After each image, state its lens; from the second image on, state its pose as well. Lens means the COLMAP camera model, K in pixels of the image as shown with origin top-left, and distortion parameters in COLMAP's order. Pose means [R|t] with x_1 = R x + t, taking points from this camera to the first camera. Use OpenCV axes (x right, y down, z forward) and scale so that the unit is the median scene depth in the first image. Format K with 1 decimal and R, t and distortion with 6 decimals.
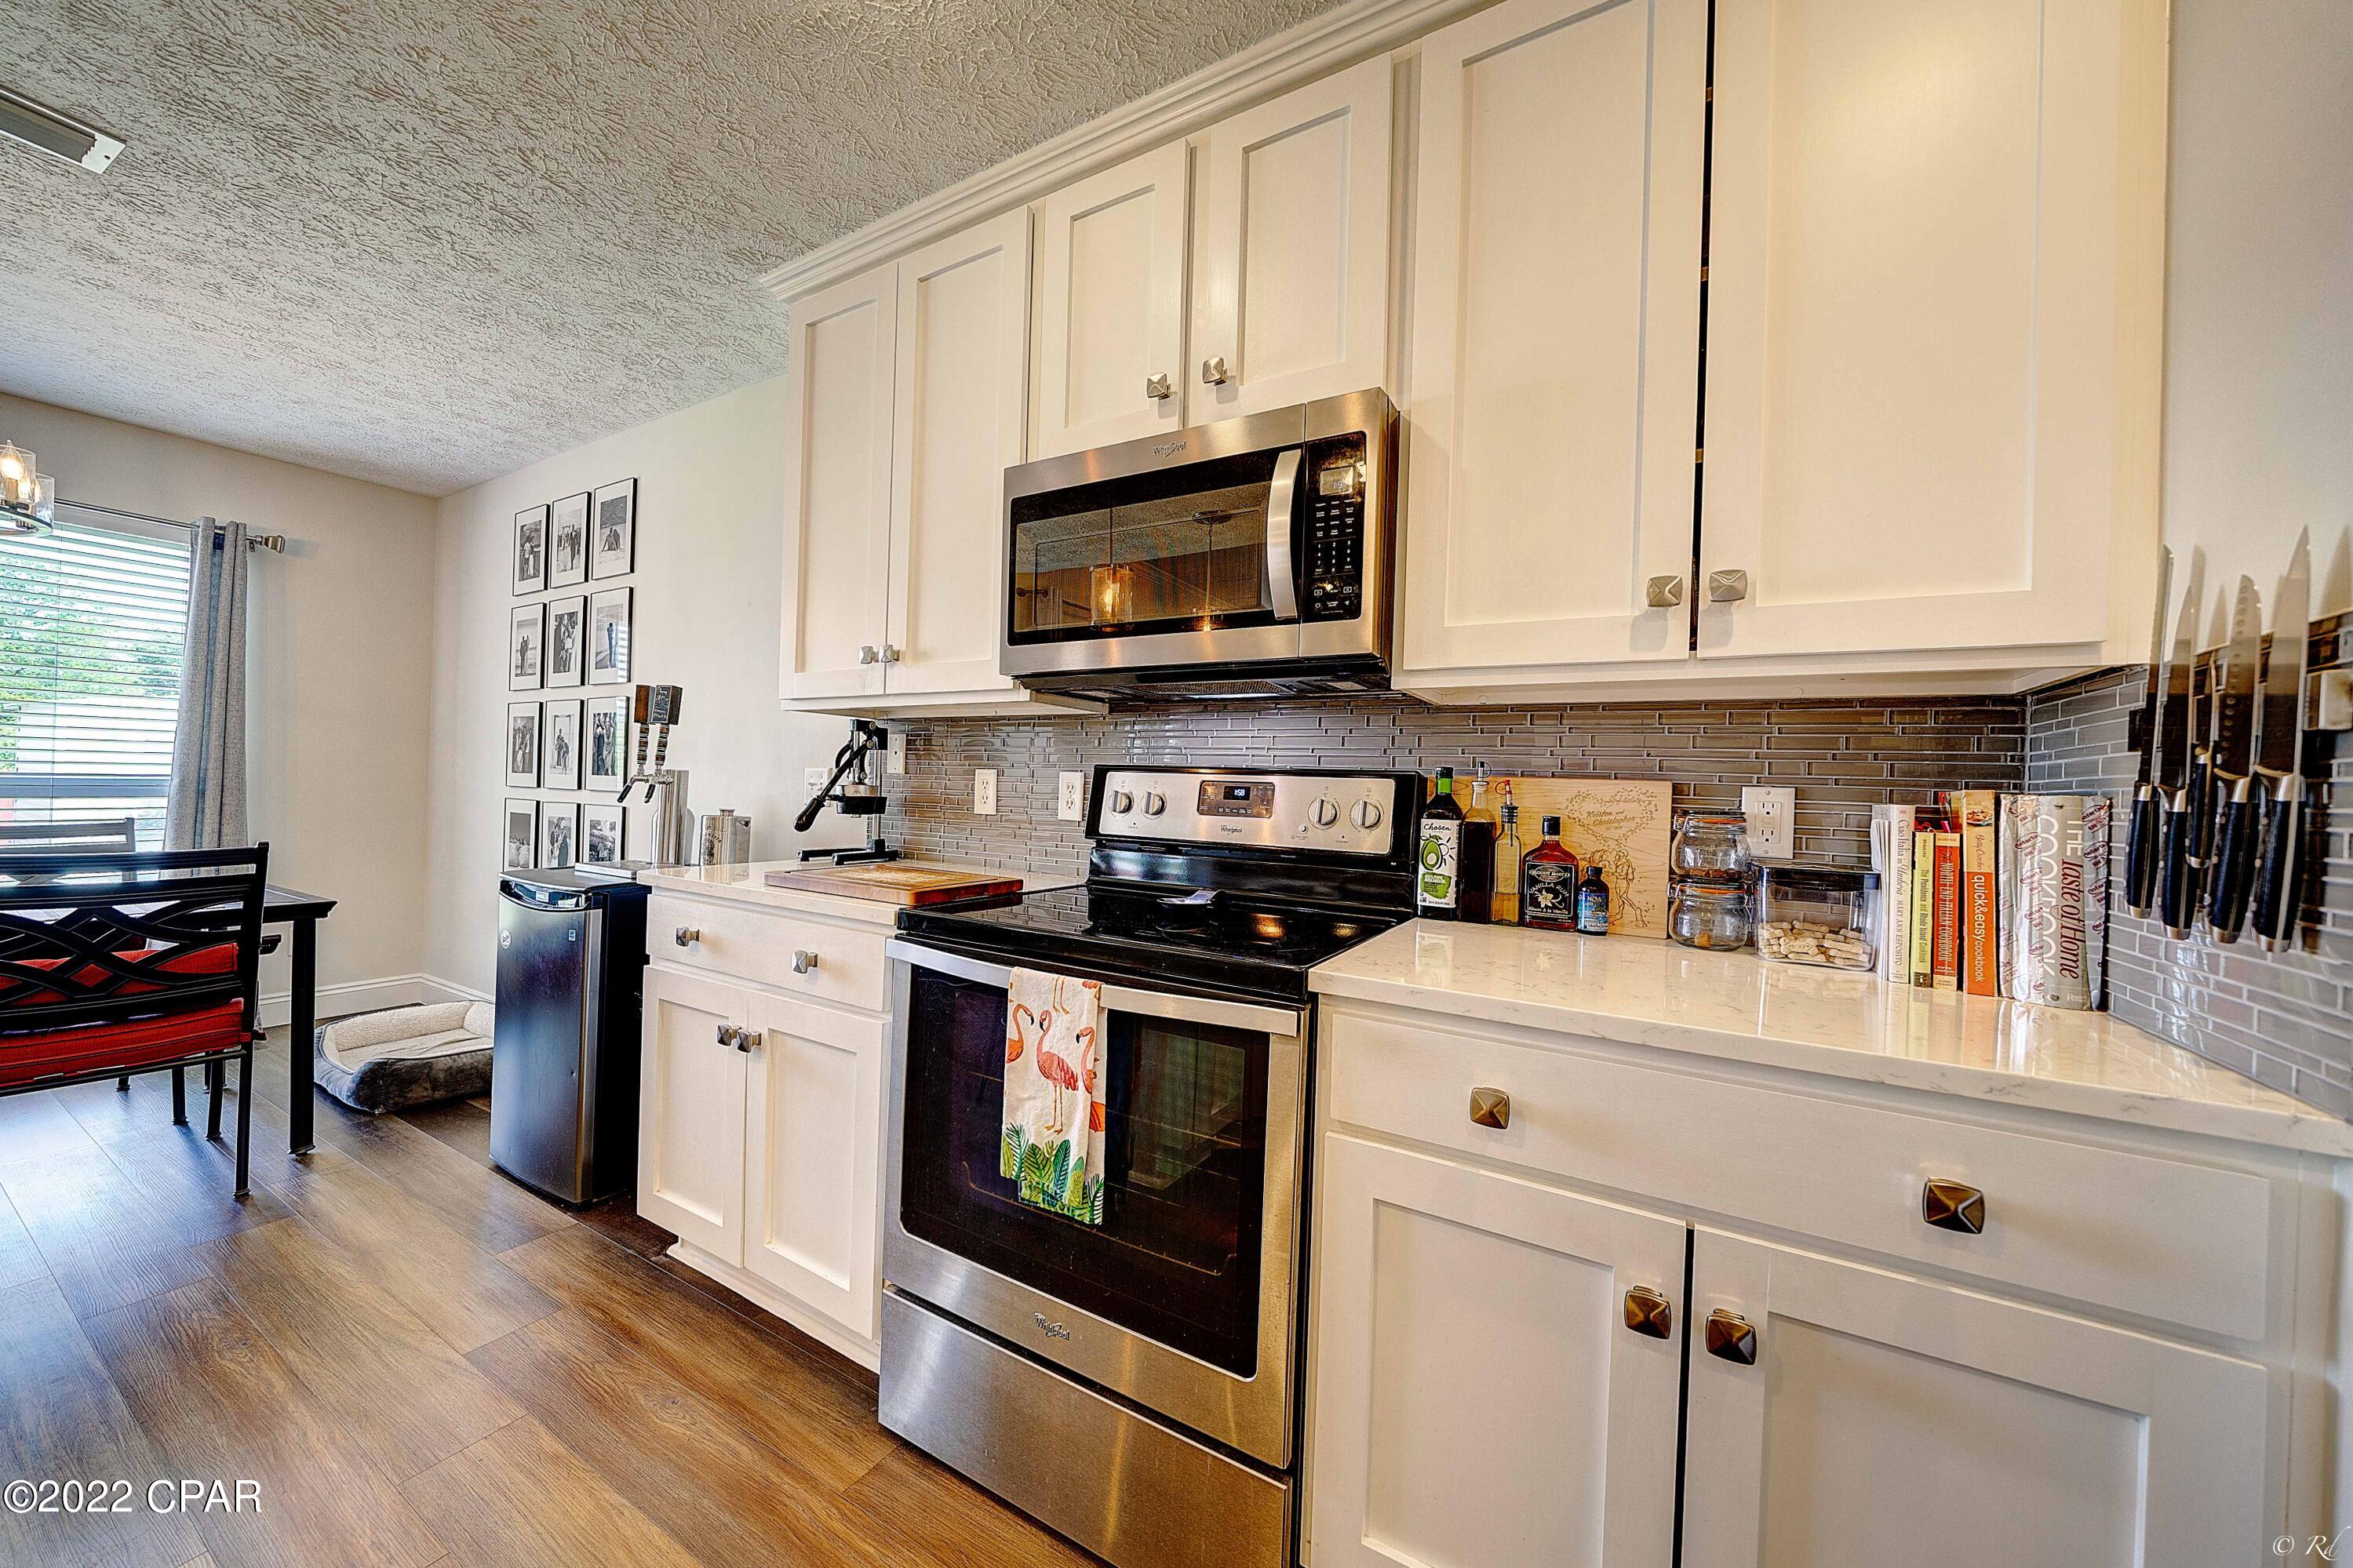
lens RADIAL K [[800.6, 0, 1172.3], [0, 800.6, 783.0], [0, 0, 1]] dist [-0.006378, 0.000081]
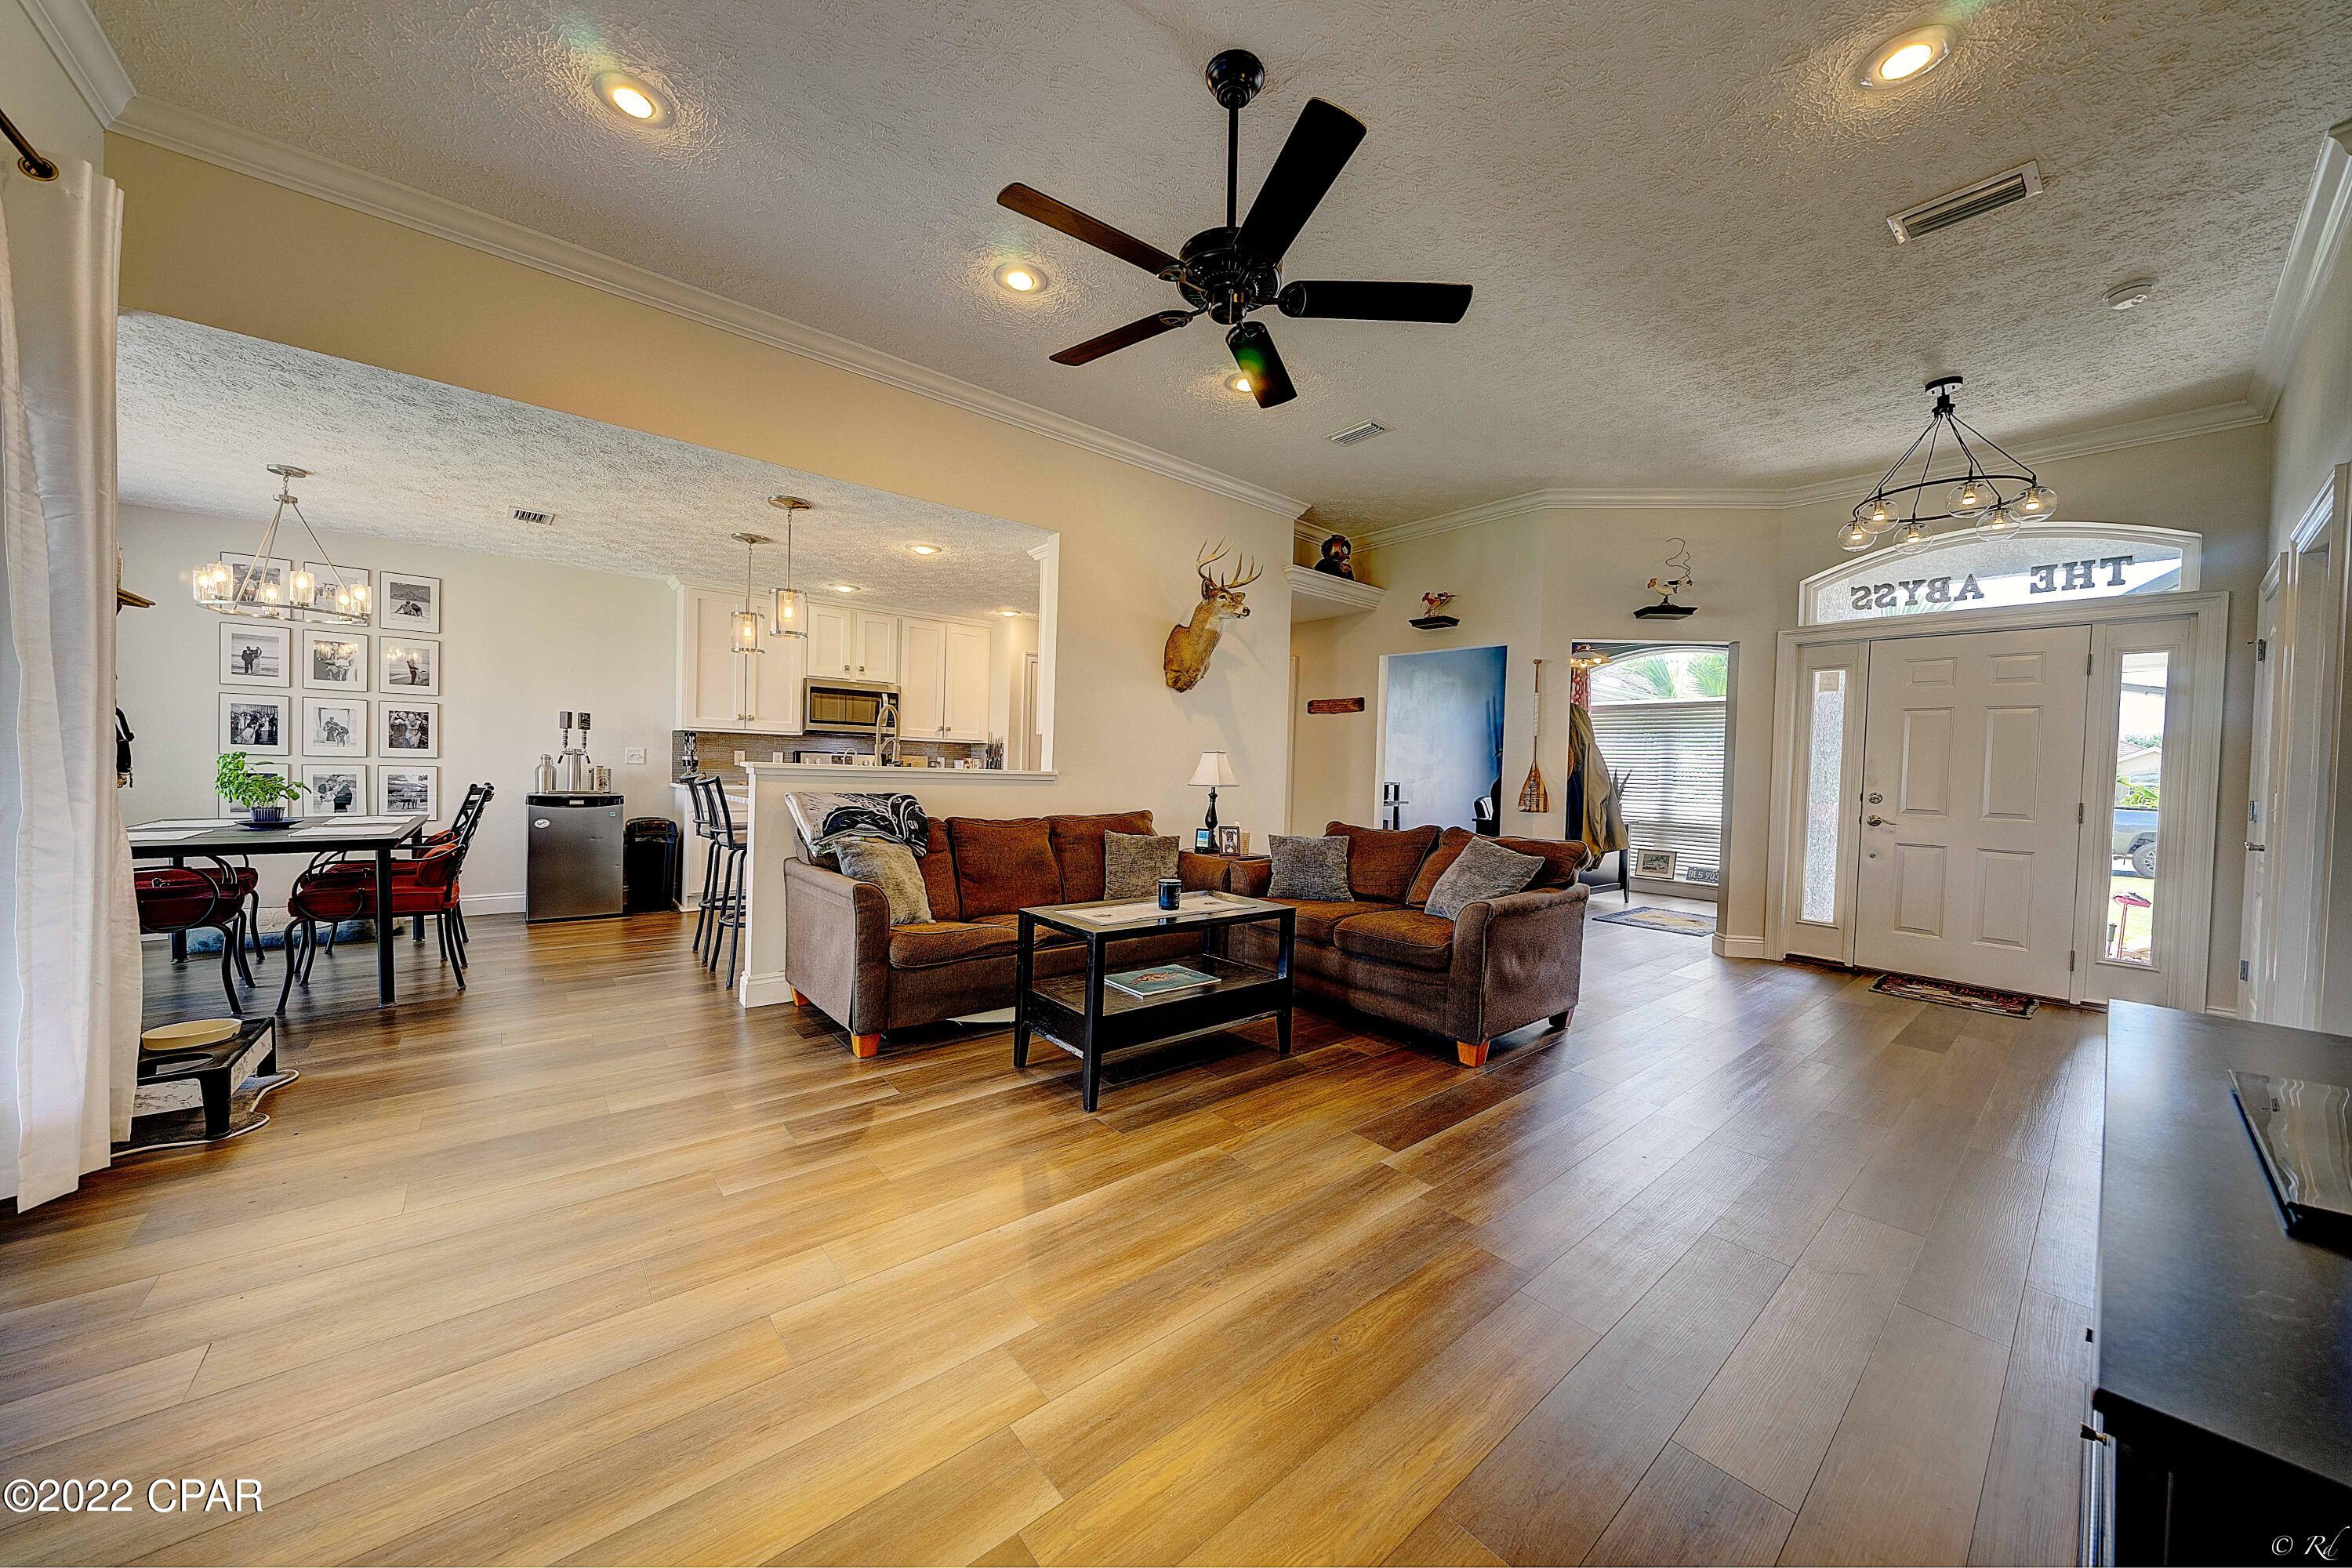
lens RADIAL K [[800.4, 0, 1171.8], [0, 800.4, 783.0], [0, 0, 1]] dist [-0.006378, 0.000081]
pose [[0.349459, -0.046143, 0.935815, -2.224701], [-0.017515, 0.998290, 0.055764, -0.075905], [-0.936788, -0.035878, 0.348053, -1.425084]]
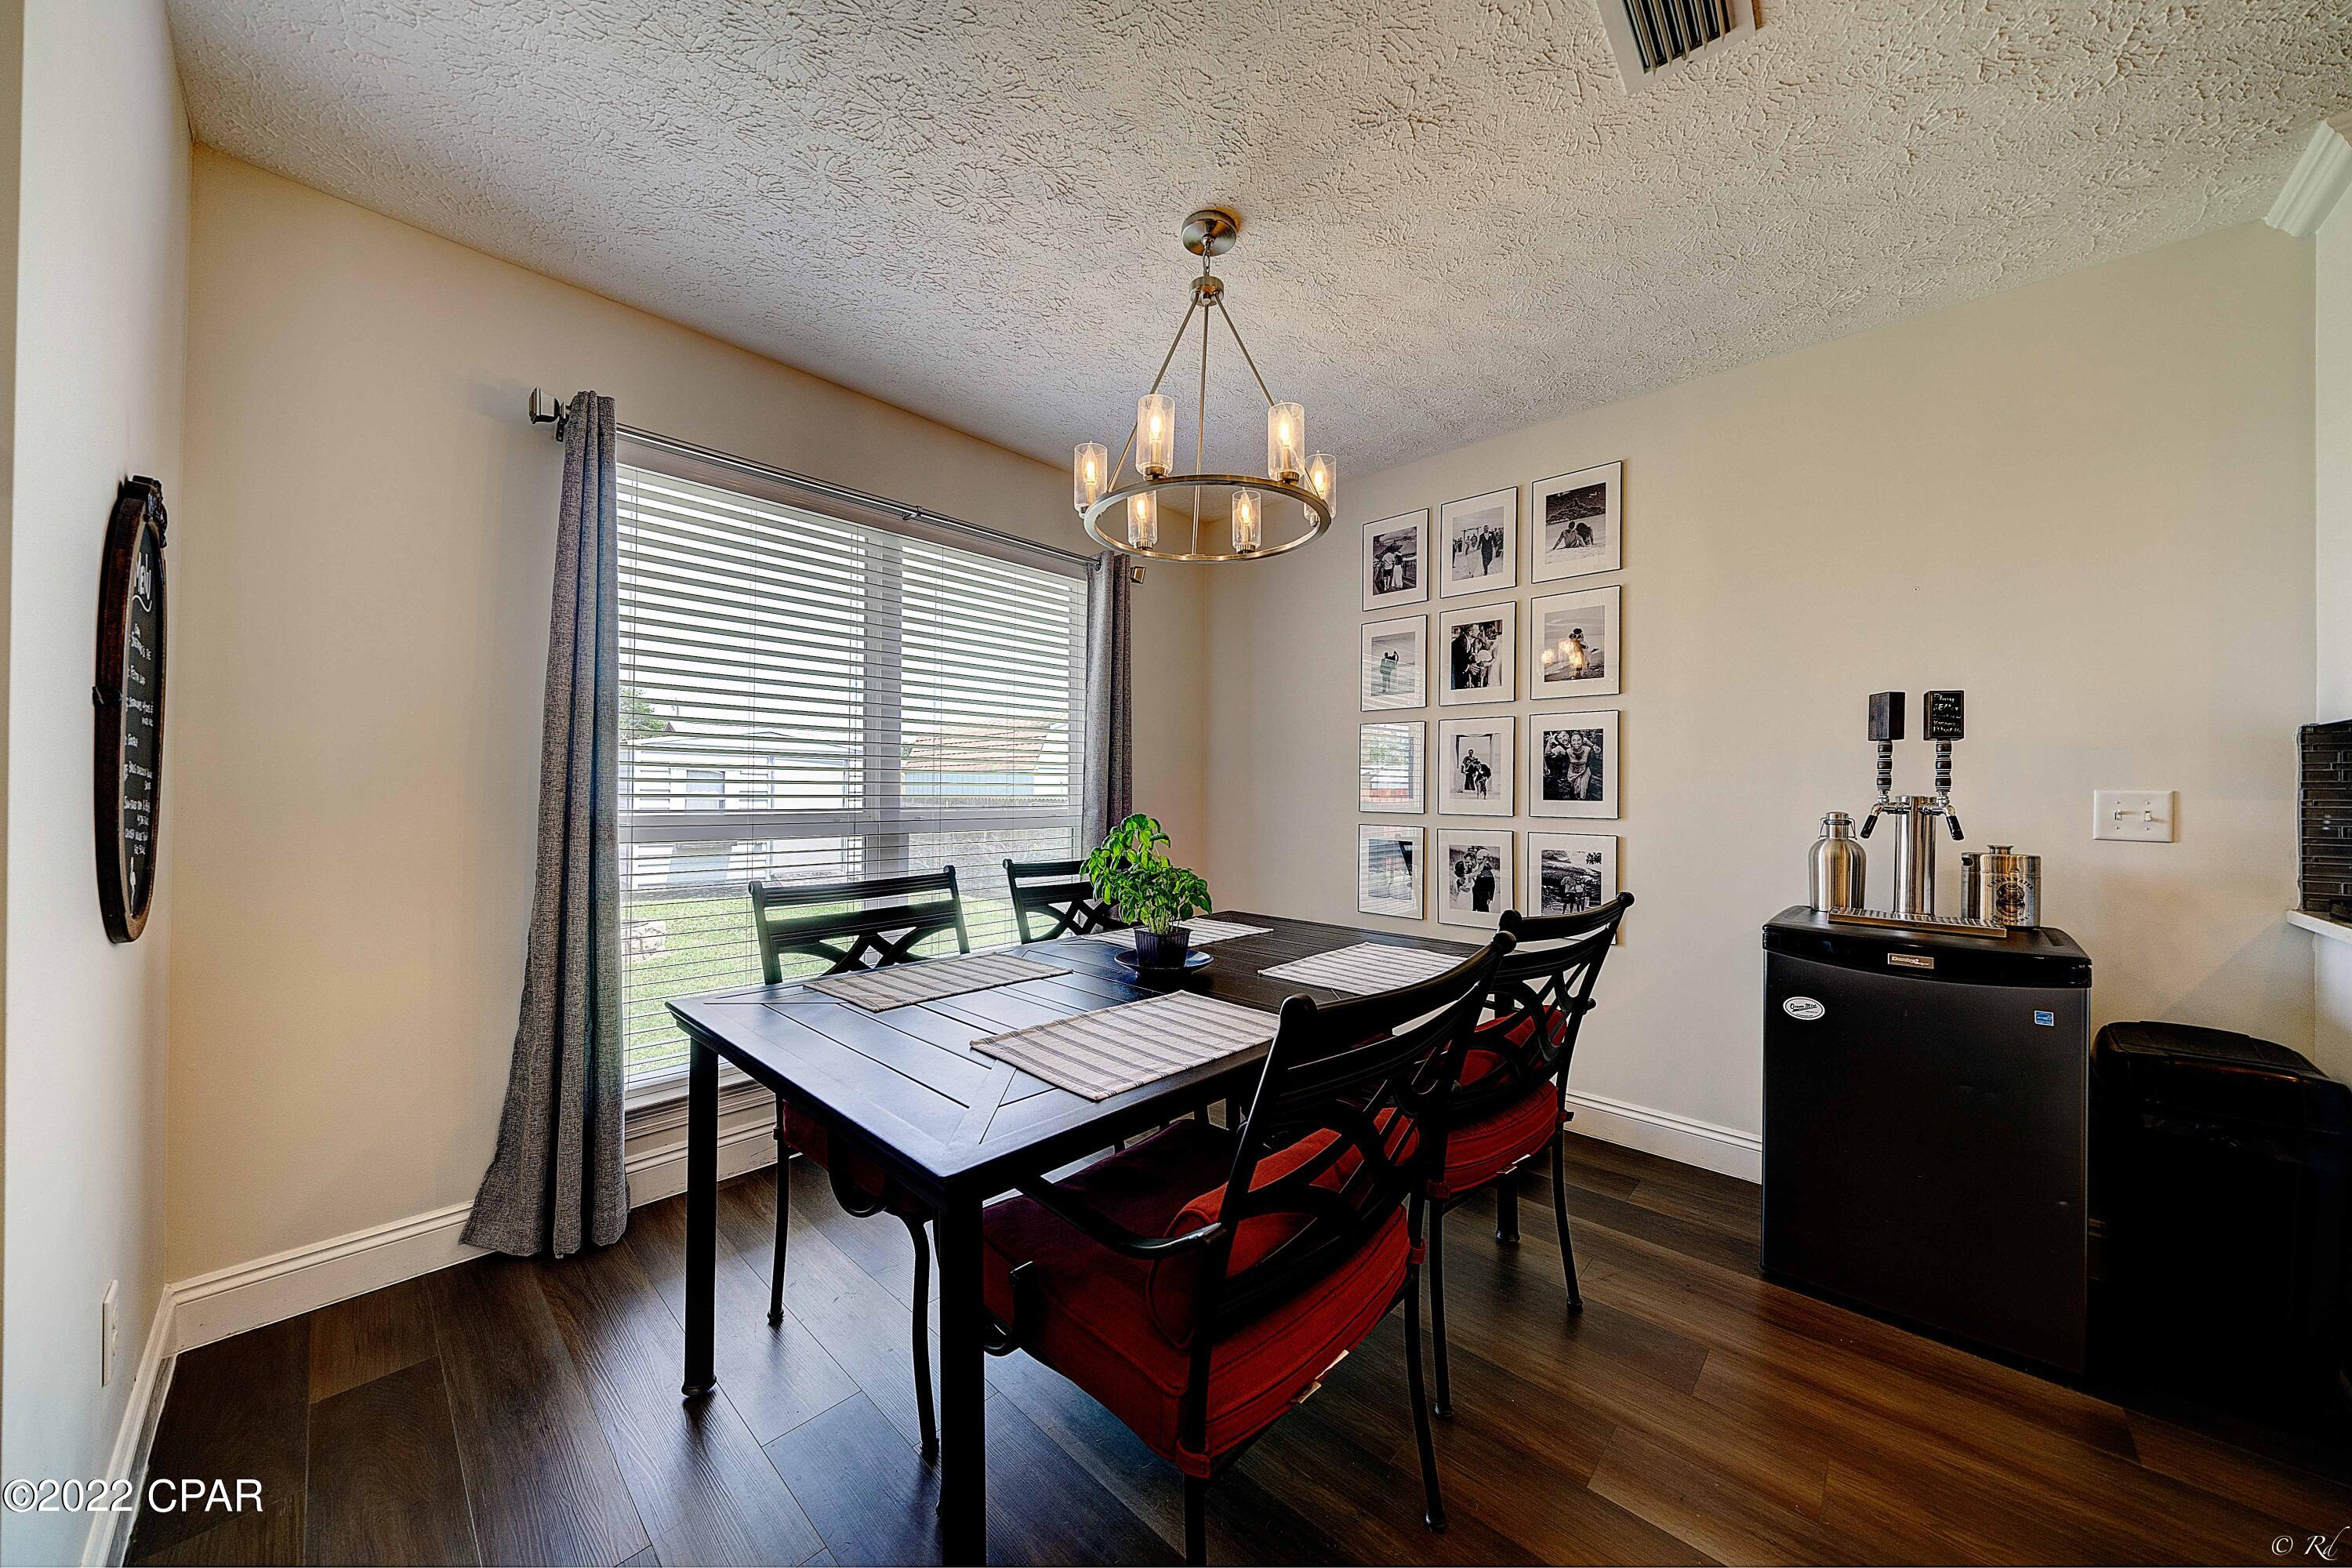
lens RADIAL K [[800.4, 0, 1171.8], [0, 800.4, 783.0], [0, 0, 1]] dist [-0.006378, 0.000081]
pose [[0.971725, -0.028857, -0.234344, -1.204721], [0.027277, 0.999578, -0.009979, -0.041913], [0.234533, 0.003305, 0.972103, 0.040212]]
